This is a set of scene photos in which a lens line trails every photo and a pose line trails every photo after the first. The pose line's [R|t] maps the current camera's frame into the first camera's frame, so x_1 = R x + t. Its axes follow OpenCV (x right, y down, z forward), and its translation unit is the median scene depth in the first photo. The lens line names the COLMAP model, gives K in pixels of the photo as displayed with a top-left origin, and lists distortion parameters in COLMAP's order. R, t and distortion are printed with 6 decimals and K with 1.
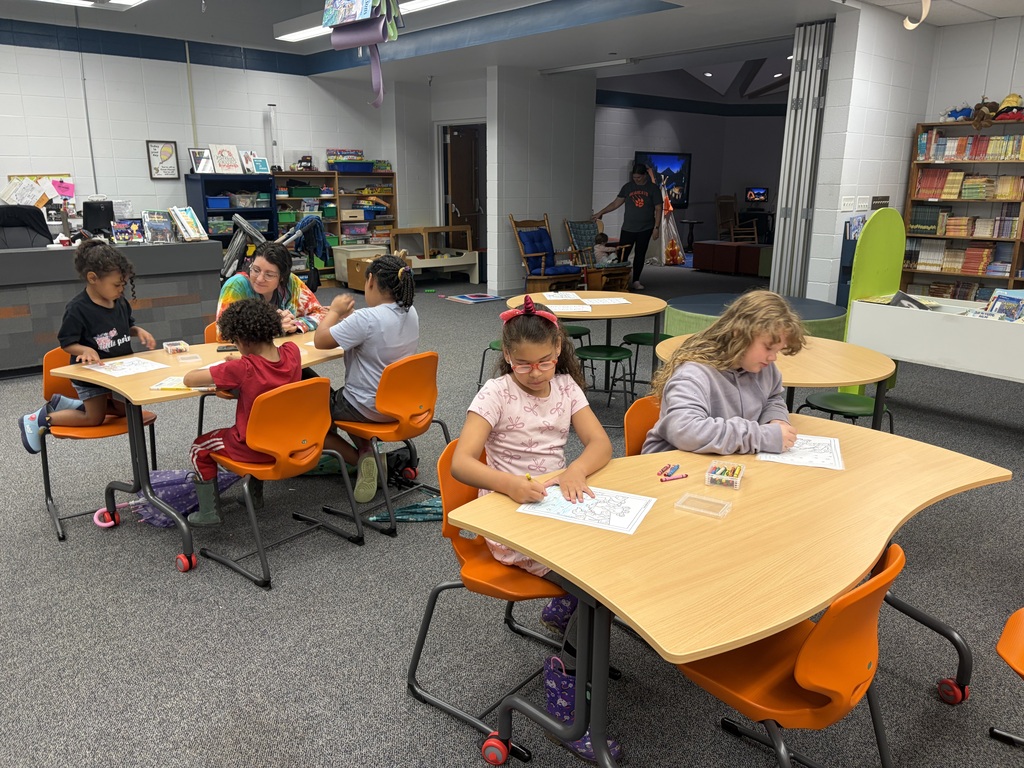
lens RADIAL K [[785.4, 0, 508.2], [0, 785.4, 382.4], [0, 0, 1]] dist [0.099955, -0.050182]
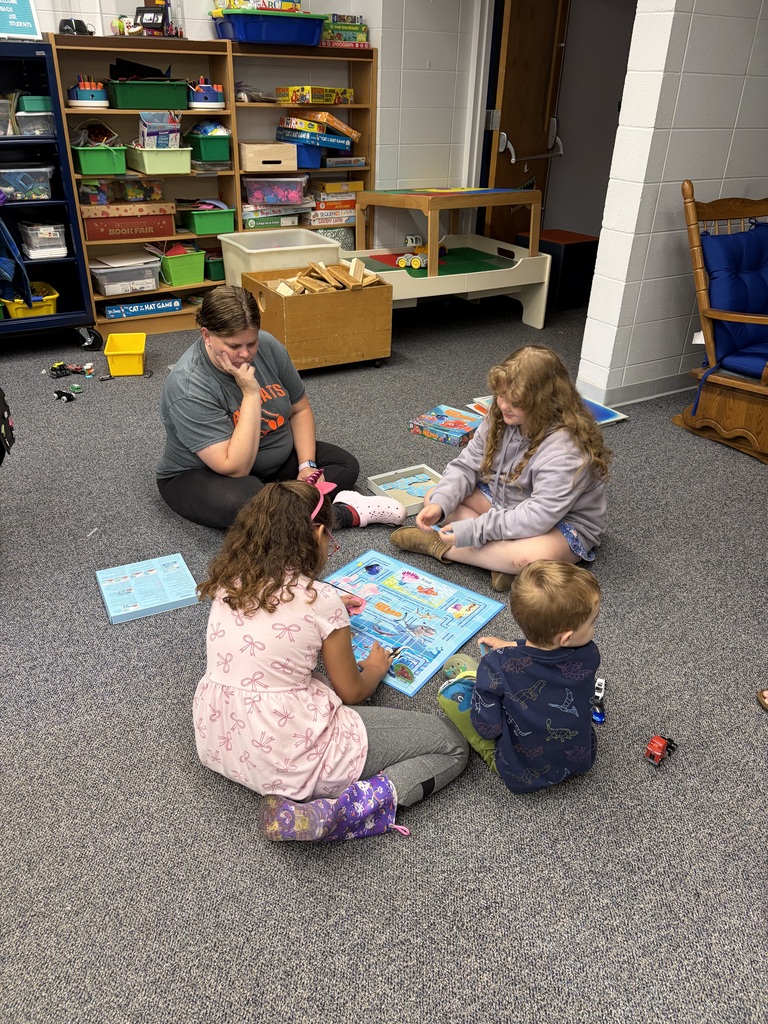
lens RADIAL K [[785.4, 0, 388.0], [0, 785.4, 504.3], [0, 0, 1]] dist [0.099955, -0.050182]
pose [[0.984226, 0.097252, -0.147787, -0.049963], [-0.060363, 0.969828, 0.236199, -0.134965], [0.166299, -0.223552, 0.960400, 0.549345]]
